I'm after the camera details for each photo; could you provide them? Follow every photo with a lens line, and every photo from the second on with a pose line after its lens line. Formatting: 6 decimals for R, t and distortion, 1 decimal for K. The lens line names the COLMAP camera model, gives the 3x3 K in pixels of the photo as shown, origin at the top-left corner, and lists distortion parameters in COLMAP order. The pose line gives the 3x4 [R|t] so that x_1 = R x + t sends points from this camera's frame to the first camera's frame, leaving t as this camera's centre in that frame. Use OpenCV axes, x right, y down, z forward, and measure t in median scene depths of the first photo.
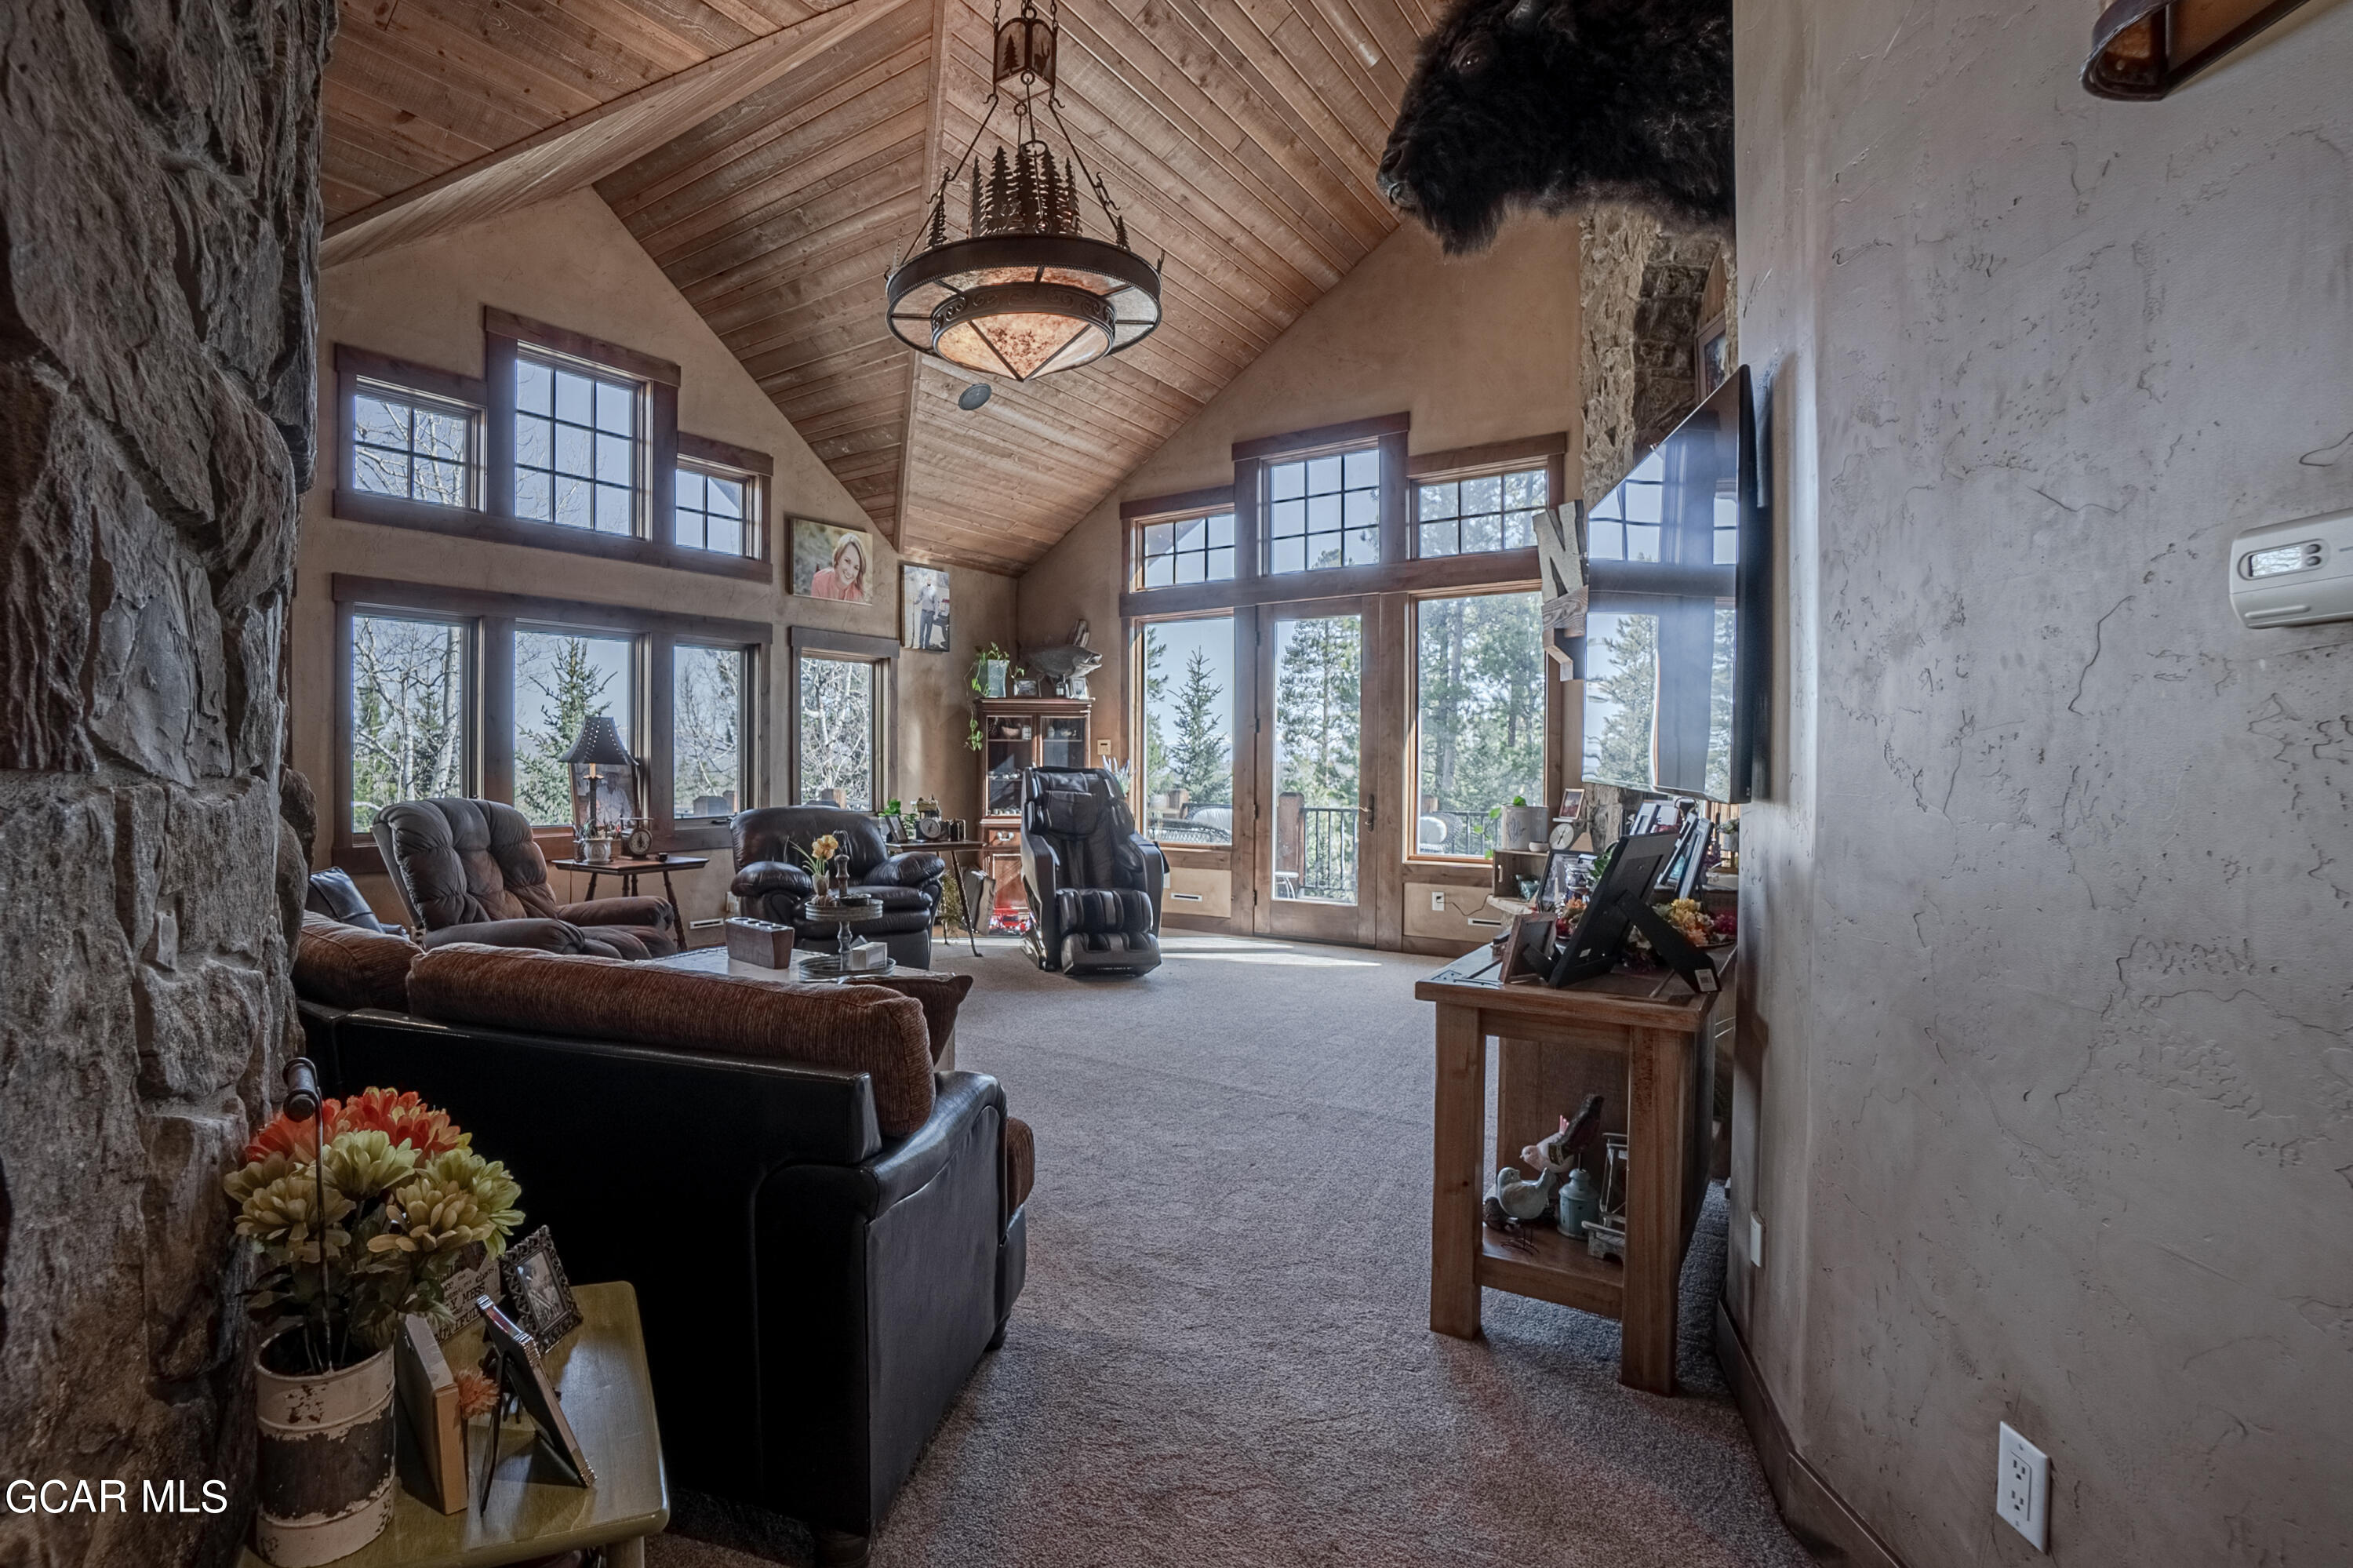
lens RADIAL K [[1116.5, 0, 960.6], [0, 1116.5, 786.8], [0, 0, 1]] dist [-0.062161, 0.015938]
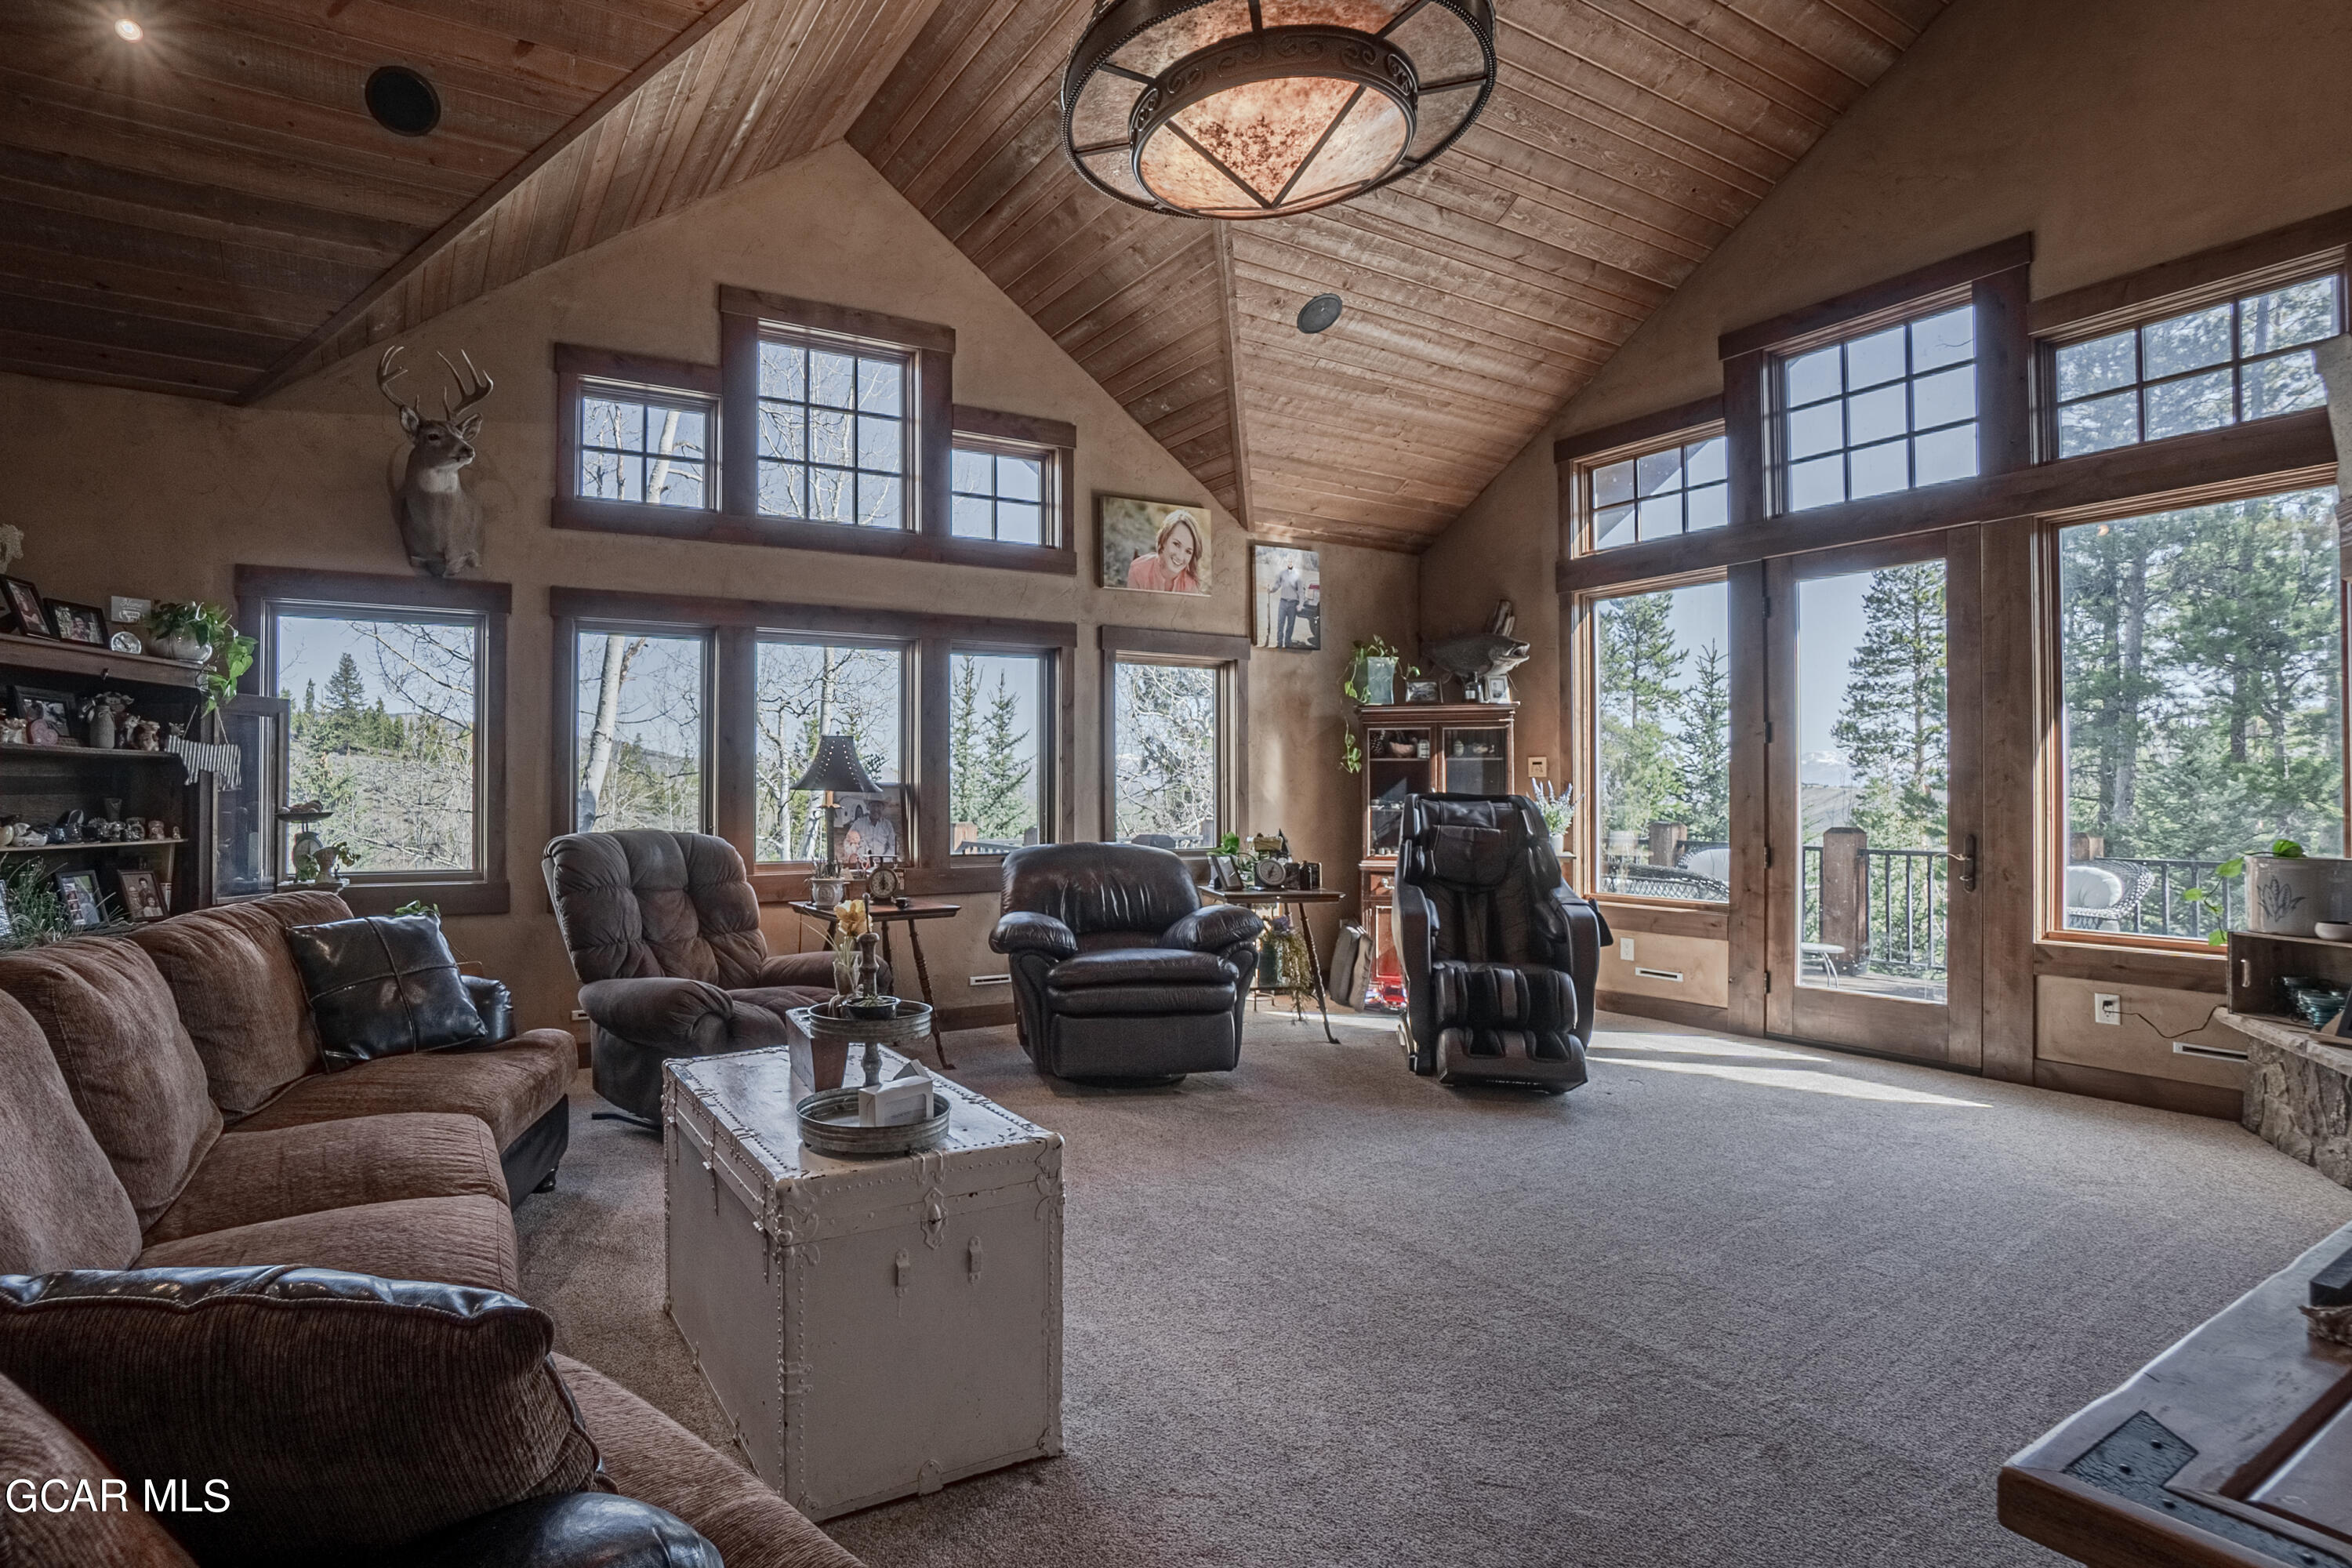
lens RADIAL K [[1116.0, 0, 960.2], [0, 1116.0, 786.8], [0, 0, 1]] dist [-0.062161, 0.015938]
pose [[0.914666, -0.005125, -0.404179, 0.086730], [-0.005029, 0.999698, -0.024056, -0.002890], [0.404180, 0.024036, 0.914364, 0.198544]]
